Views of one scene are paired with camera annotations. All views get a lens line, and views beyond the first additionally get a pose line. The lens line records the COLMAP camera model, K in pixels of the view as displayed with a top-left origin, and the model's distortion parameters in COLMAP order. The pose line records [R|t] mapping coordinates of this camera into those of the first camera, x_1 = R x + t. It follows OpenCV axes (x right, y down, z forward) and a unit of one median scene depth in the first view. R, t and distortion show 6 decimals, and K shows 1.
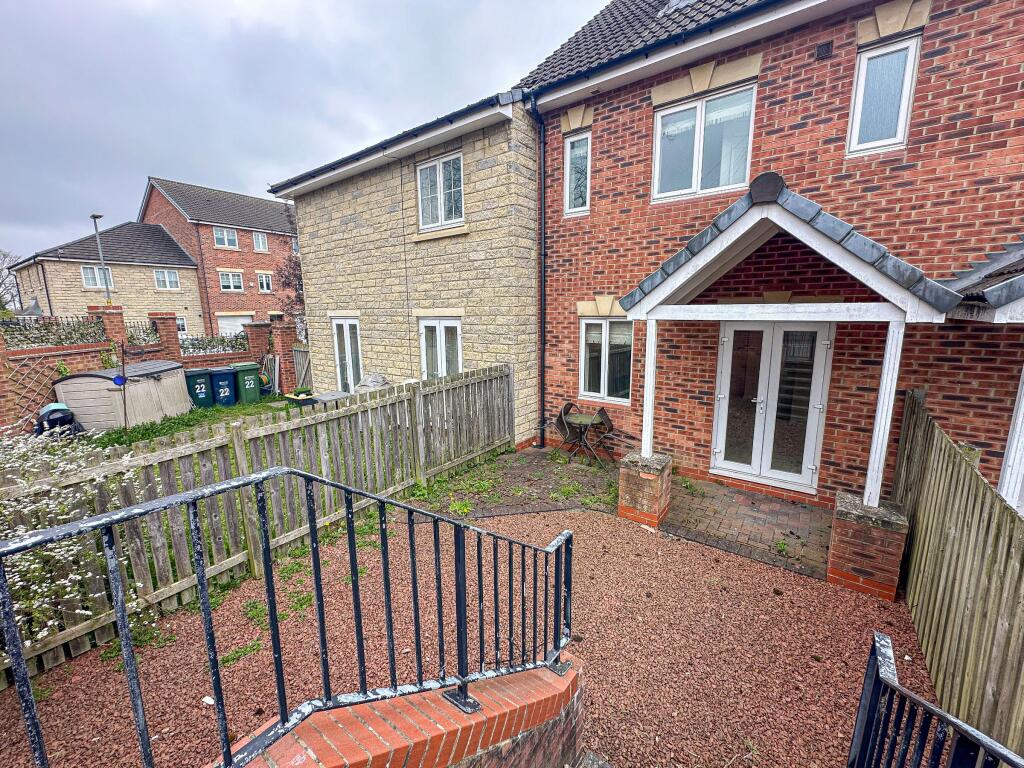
lens RADIAL K [[412.9, 0, 515.5], [0, 412.9, 381.9], [0, 0, 1]] dist [-0.004048, 0.000726]
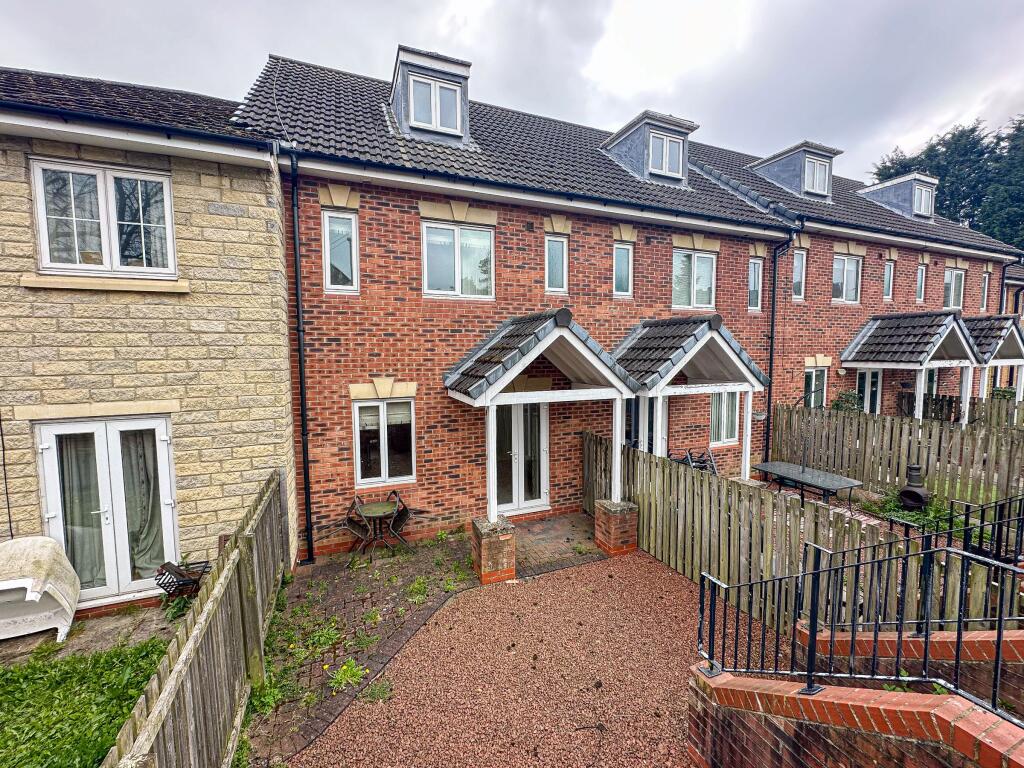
lens RADIAL K [[412.9, 0, 517.6], [0, 412.9, 380.1], [0, 0, 1]] dist [-0.004048, 0.000726]
pose [[0.513510, -0.045597, 0.856871, -0.475340], [0.150775, 0.987845, -0.037791, -0.119191], [-0.844733, 0.148601, 0.514144, 0.221798]]
